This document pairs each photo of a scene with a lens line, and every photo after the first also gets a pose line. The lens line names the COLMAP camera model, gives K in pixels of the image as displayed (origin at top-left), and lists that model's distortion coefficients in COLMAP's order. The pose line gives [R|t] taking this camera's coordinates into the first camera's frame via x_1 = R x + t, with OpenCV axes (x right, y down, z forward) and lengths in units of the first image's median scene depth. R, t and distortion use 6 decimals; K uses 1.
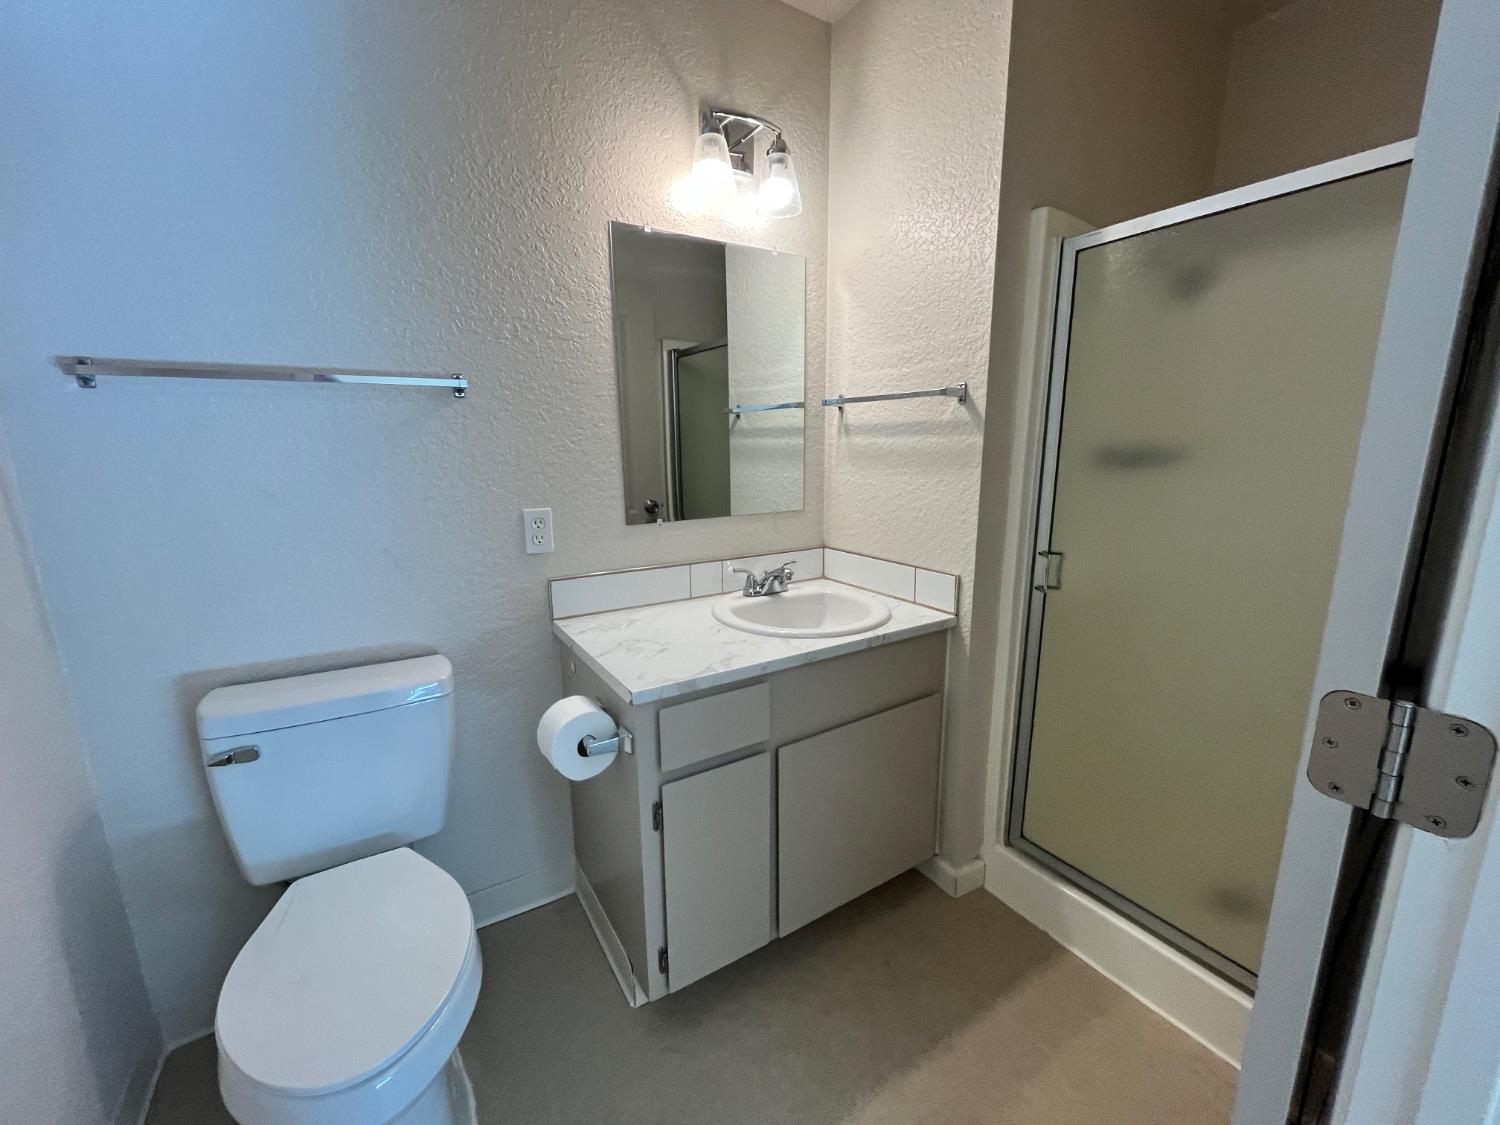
lens RADIAL K [[609.2, 0, 750.0], [0, 609.2, 562.5], [0, 0, 1]] dist [-0.002677, -0.000210]
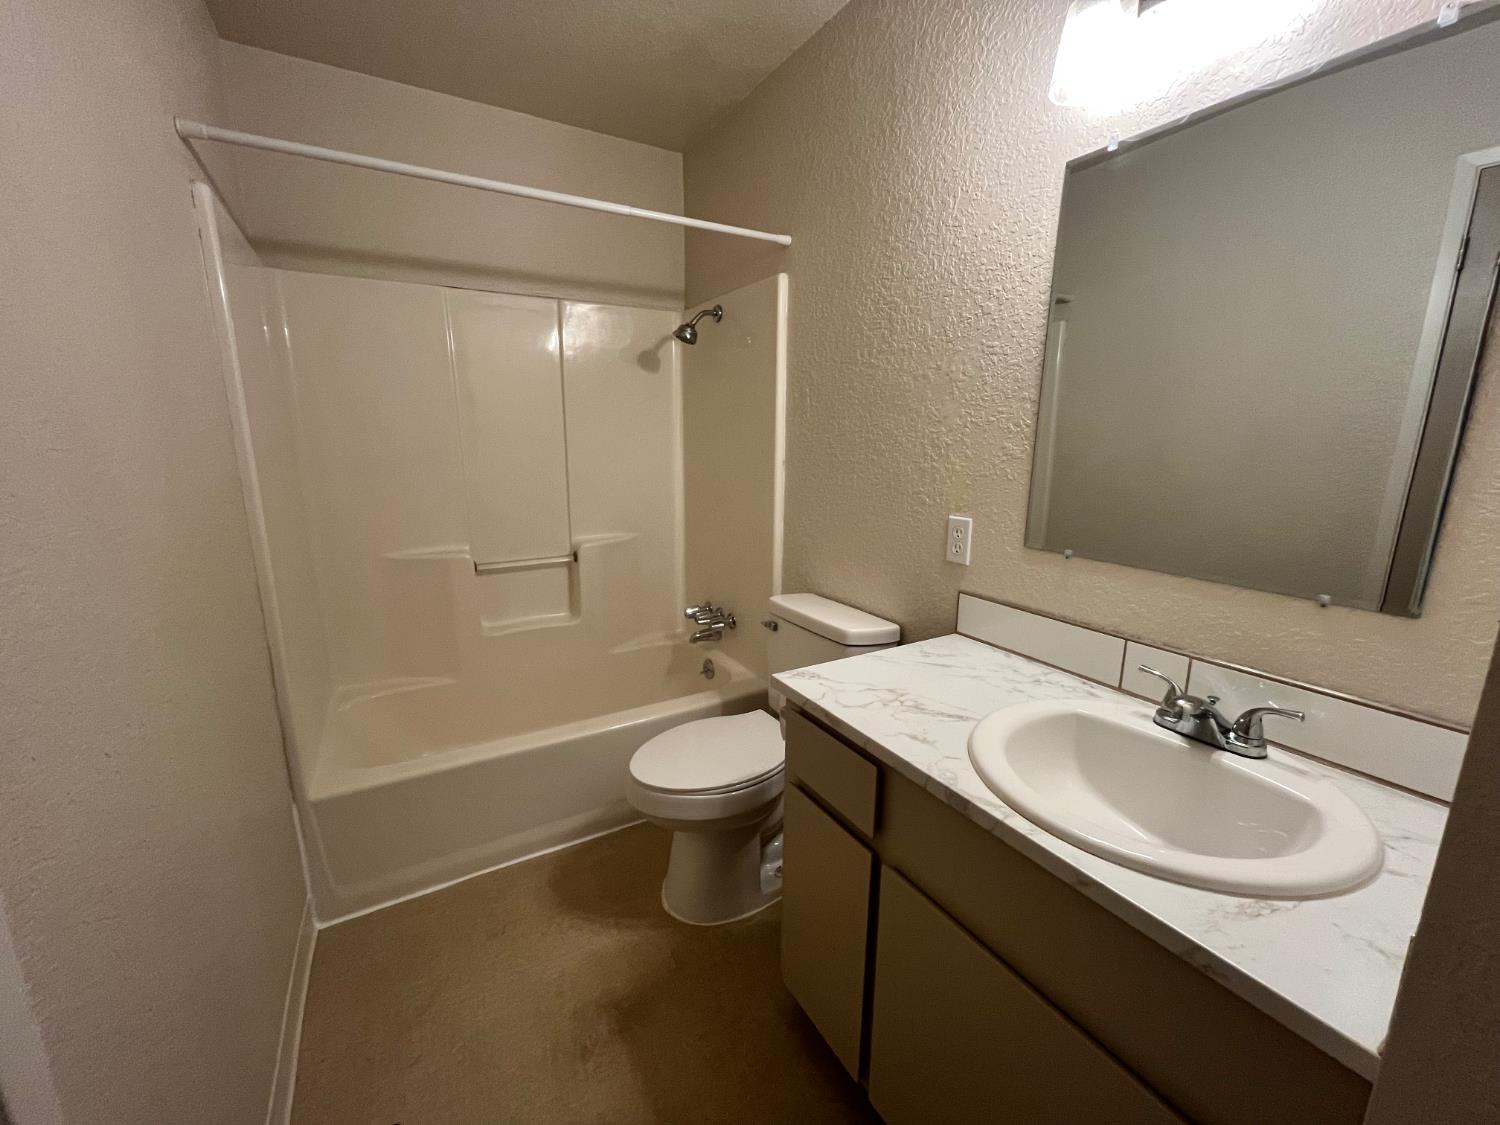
lens RADIAL K [[609.2, 0, 750.0], [0, 609.2, 562.5], [0, 0, 1]] dist [-0.002677, -0.000210]
pose [[-0.029211, 0.205744, -0.978170, 0.629618], [-0.197953, 0.958015, 0.207416, -0.153666], [0.979776, 0.199691, 0.012744, 0.665973]]
